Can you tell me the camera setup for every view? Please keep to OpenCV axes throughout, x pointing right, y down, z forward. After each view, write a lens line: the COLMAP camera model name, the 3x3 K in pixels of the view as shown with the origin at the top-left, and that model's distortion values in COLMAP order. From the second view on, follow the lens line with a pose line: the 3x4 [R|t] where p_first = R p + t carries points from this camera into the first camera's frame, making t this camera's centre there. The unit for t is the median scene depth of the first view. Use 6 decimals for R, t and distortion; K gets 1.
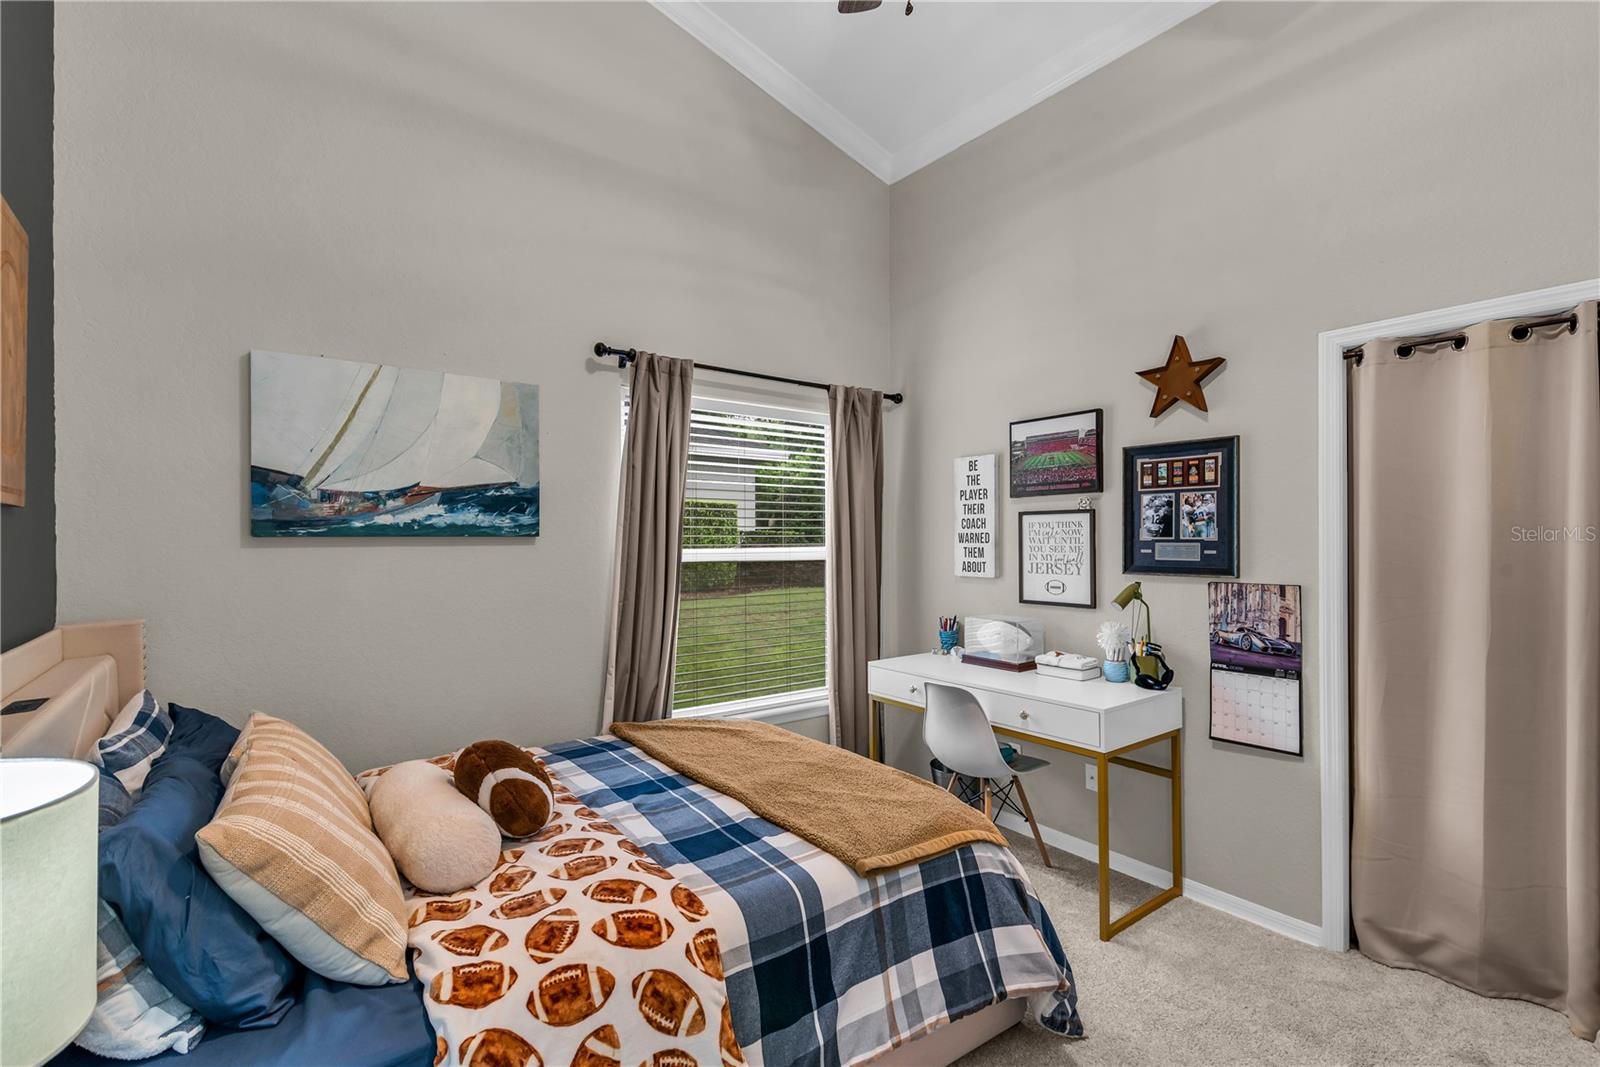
lens RADIAL K [[762.9, 0, 714.2], [0, 762.9, 534.0], [0, 0, 1]] dist [0.017954, -0.000904]
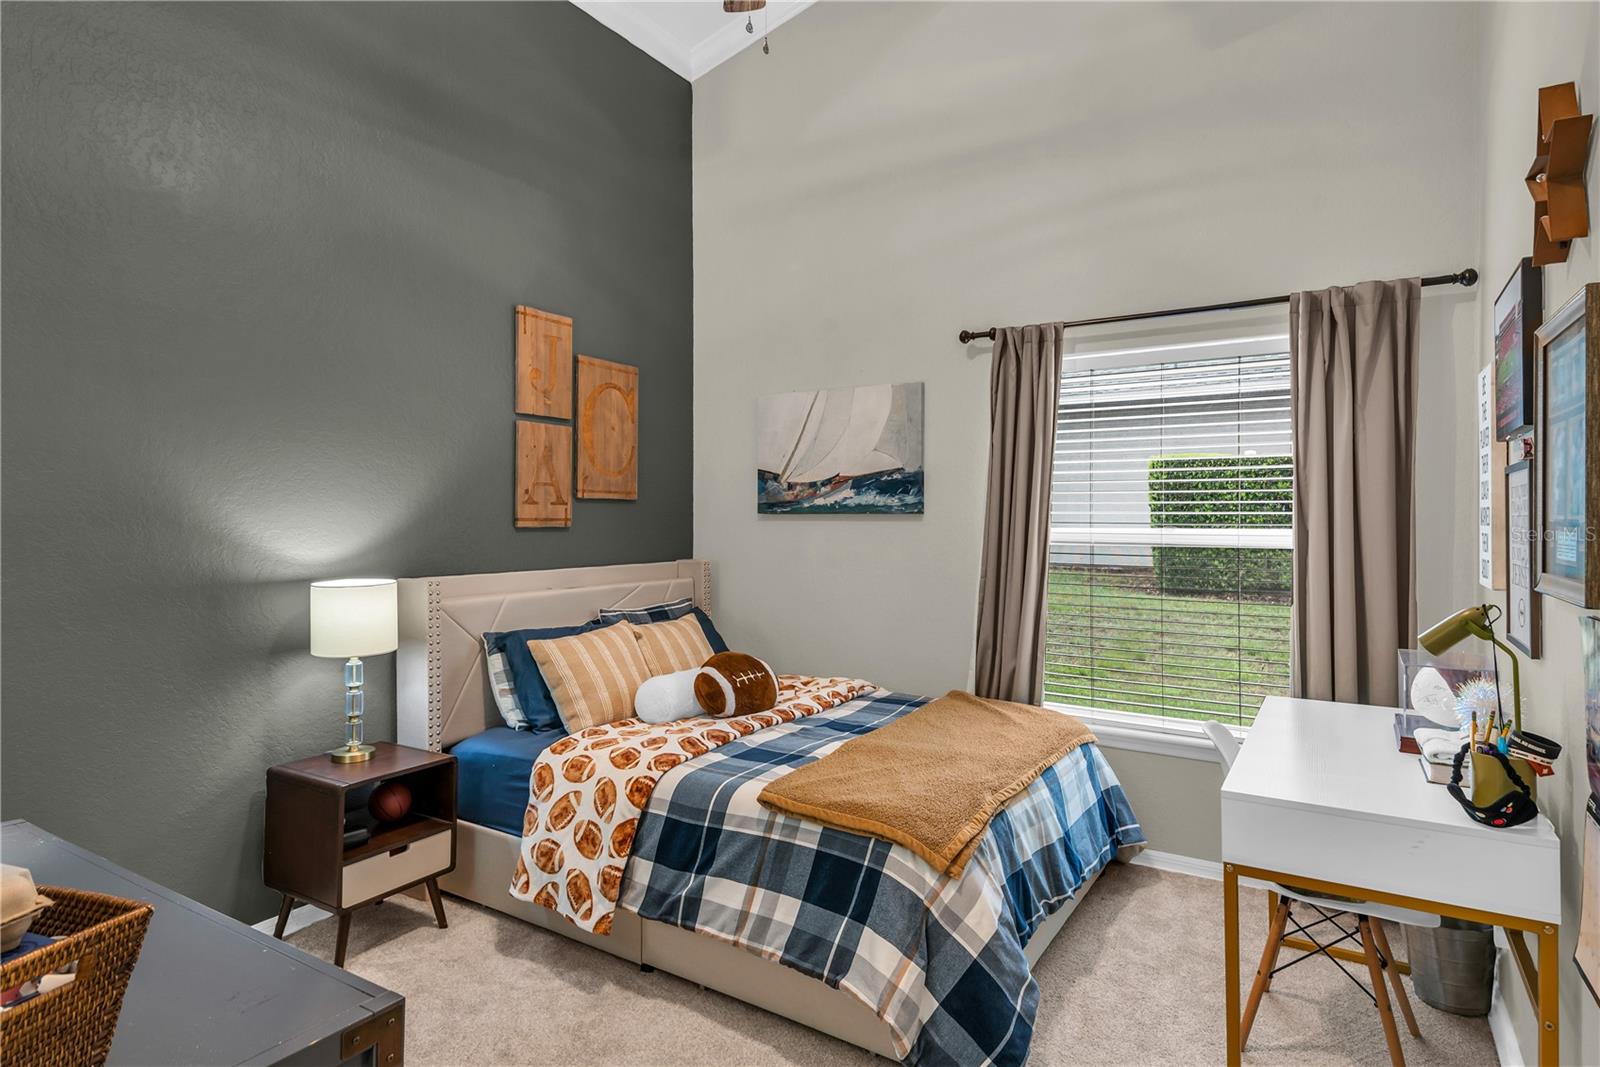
lens RADIAL K [[858.5, 0, 825.1], [0, 858.5, 529.9], [0, 0, 1]] dist [0.046456, 0.000012]
pose [[0.365589, 0.017012, -0.930621, 1.037747], [0.001442, 0.999821, 0.018844, 0.003485], [0.930775, -0.008231, 0.365500, 0.441616]]
